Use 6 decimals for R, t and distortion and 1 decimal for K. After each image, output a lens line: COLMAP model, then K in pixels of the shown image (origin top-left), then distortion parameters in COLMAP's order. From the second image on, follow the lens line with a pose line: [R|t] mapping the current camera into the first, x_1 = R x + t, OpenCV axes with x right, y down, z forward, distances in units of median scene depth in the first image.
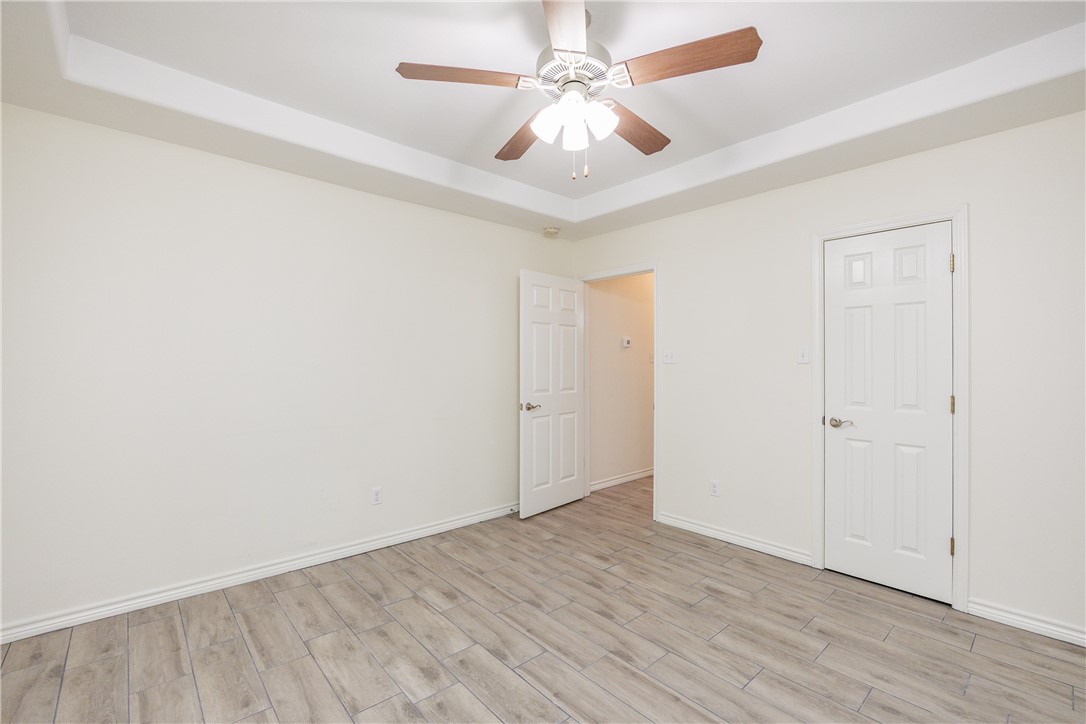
lens RADIAL K [[472.7, 0, 544.4], [0, 472.7, 358.3], [0, 0, 1]] dist [-0.009044, -0.000203]
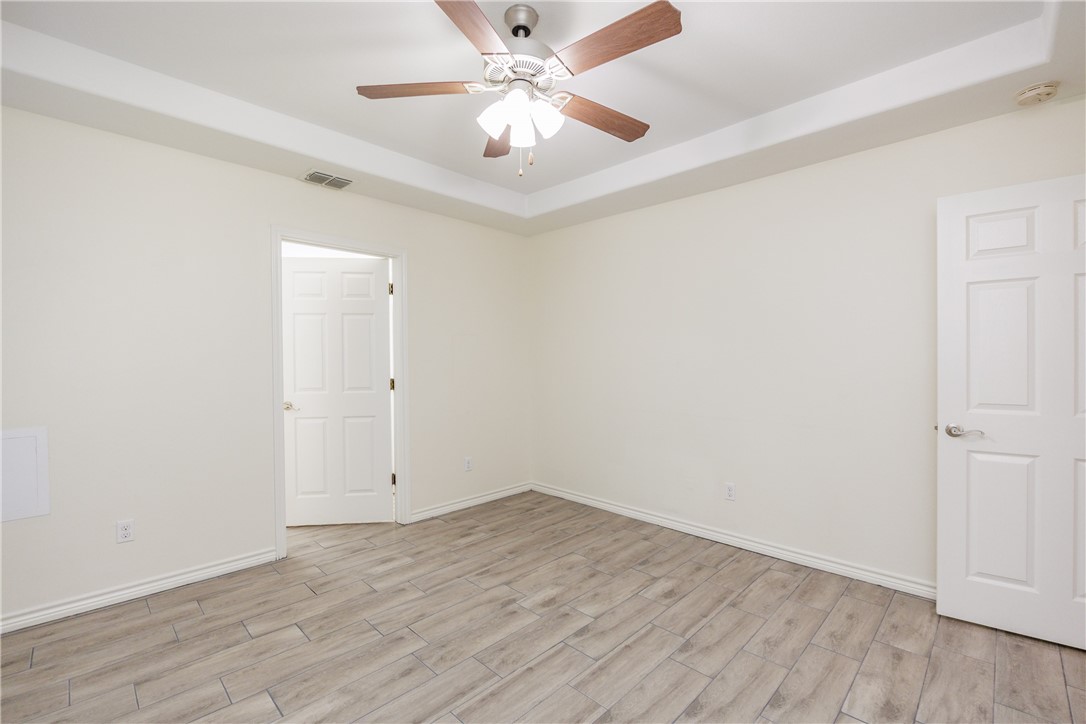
lens RADIAL K [[472.7, 0, 542.8], [0, 472.7, 364.4], [0, 0, 1]] dist [-0.009044, -0.000203]
pose [[0.062728, 0.003350, -0.998025, 0.835567], [0.013669, 0.999898, 0.004215, 0.019284], [0.997937, -0.013907, 0.062676, 0.749327]]
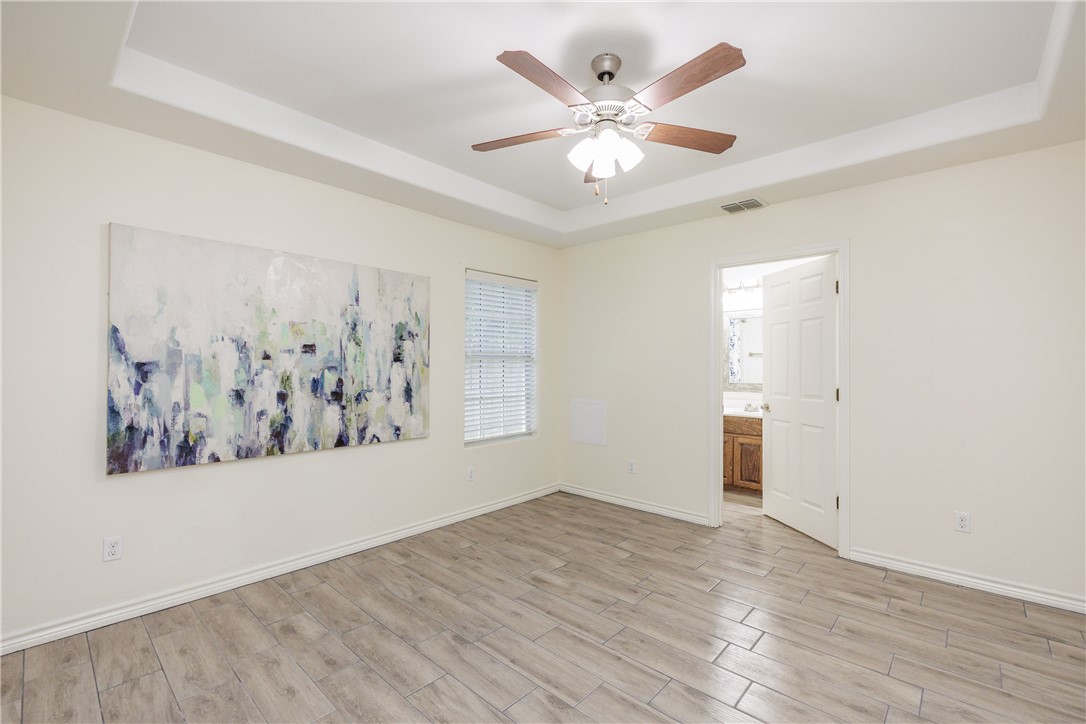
lens RADIAL K [[472.7, 0, 540.8], [0, 472.7, 362.1], [0, 0, 1]] dist [-0.009044, -0.000203]
pose [[-0.995520, -0.008528, -0.094163, 0.250070], [-0.006962, 0.999832, -0.016950, 0.019778], [0.094292, -0.016219, -0.995412, 1.632684]]
